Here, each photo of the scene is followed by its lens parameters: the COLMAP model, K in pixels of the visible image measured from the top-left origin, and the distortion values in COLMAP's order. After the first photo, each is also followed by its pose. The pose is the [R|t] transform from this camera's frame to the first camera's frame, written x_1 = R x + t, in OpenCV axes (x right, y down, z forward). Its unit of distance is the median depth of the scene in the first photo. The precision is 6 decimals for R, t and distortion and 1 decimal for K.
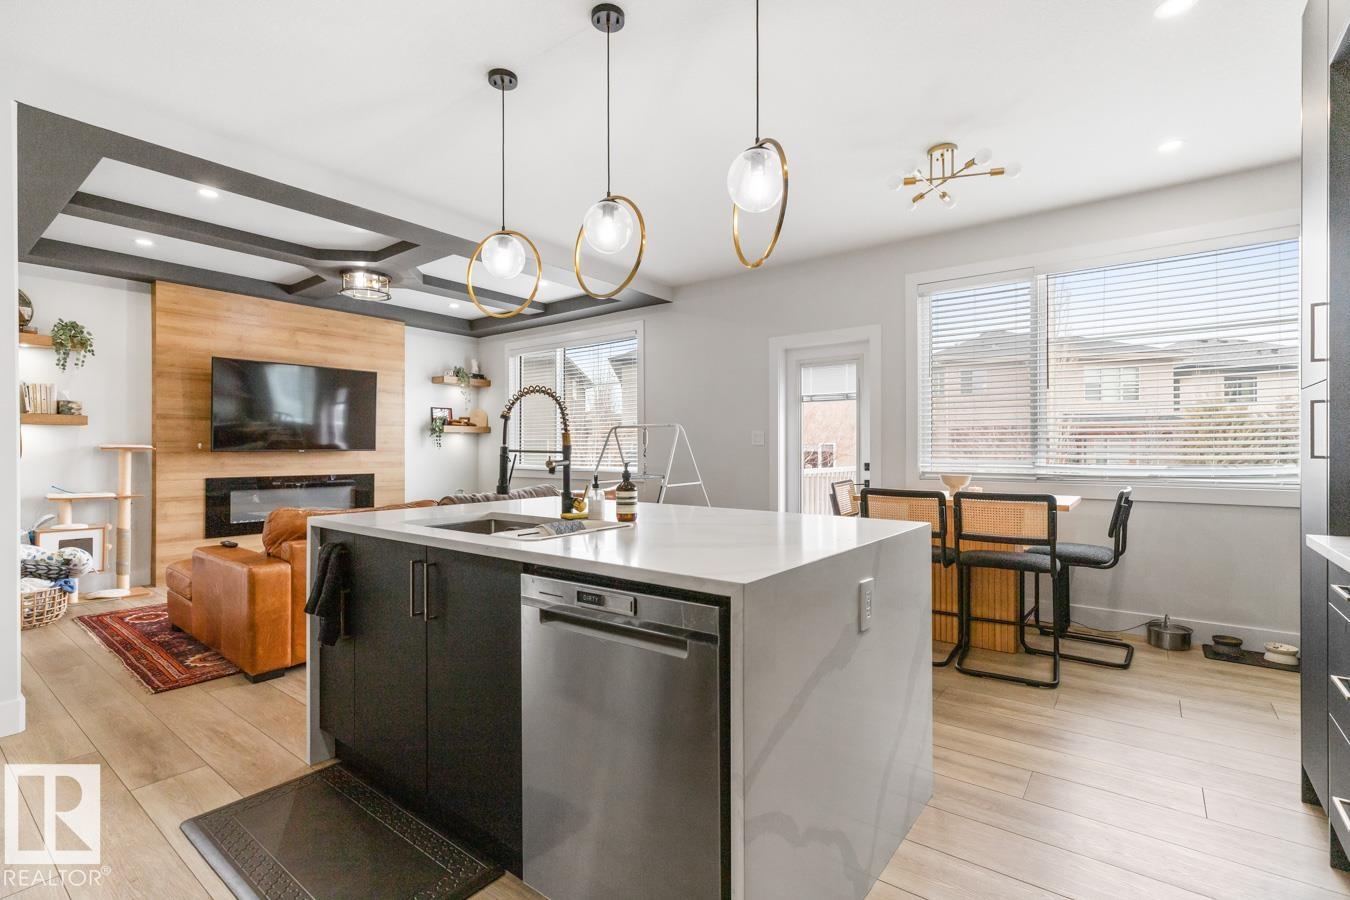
lens RADIAL K [[627.0, 0, 664.9], [0, 627.0, 445.8], [0, 0, 1]] dist [0.006362, -0.000479]
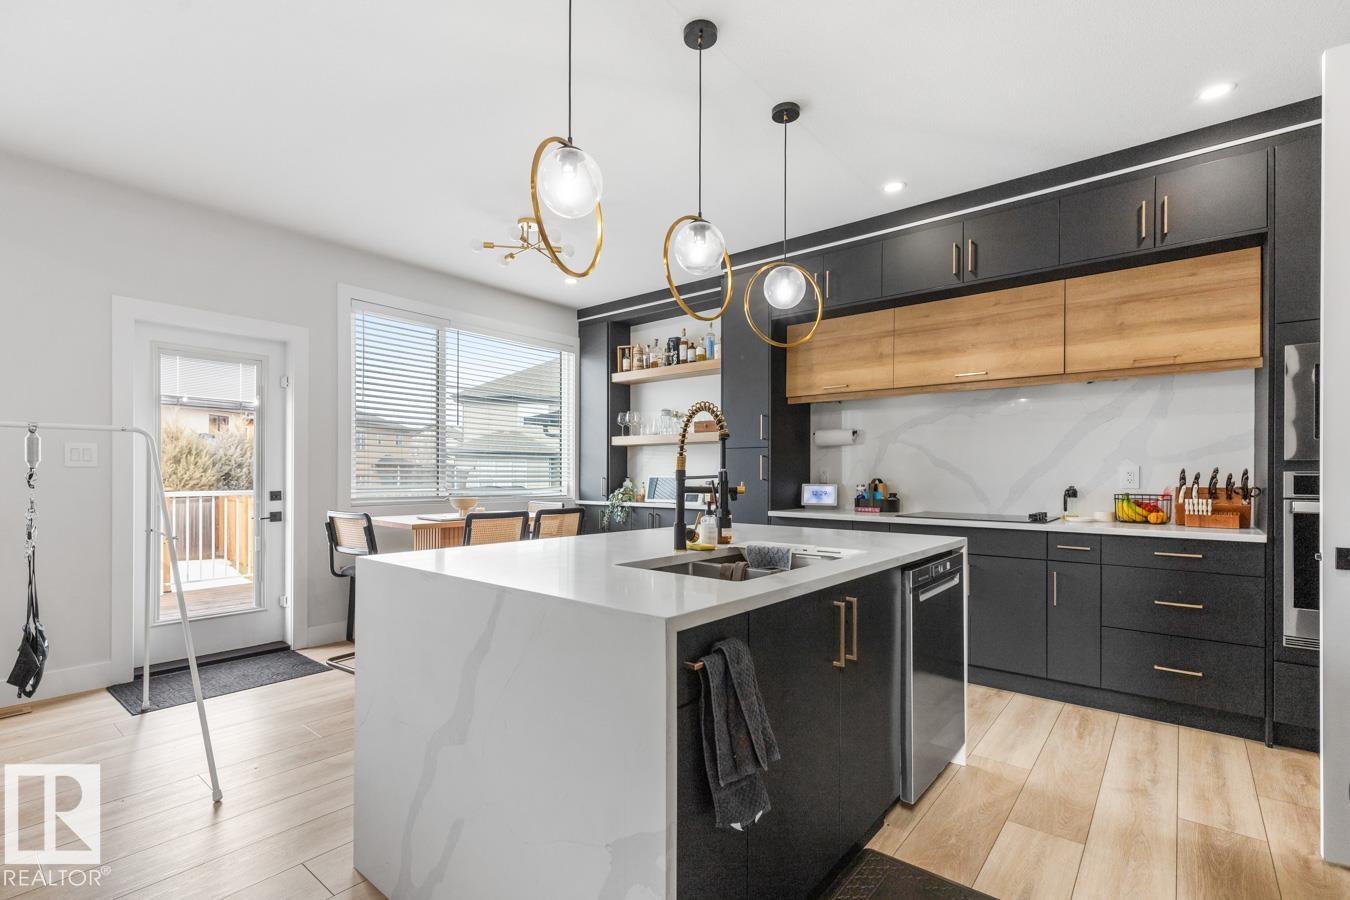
lens RADIAL K [[627.0, 0, 688.3], [0, 627.0, 479.0], [0, 0, 1]] dist [0.006362, -0.000479]
pose [[0.012072, -0.006158, 0.999908, -0.484444], [-0.008571, 0.999944, 0.006261, 0.001759], [-0.999890, -0.008646, 0.012019, 0.446454]]
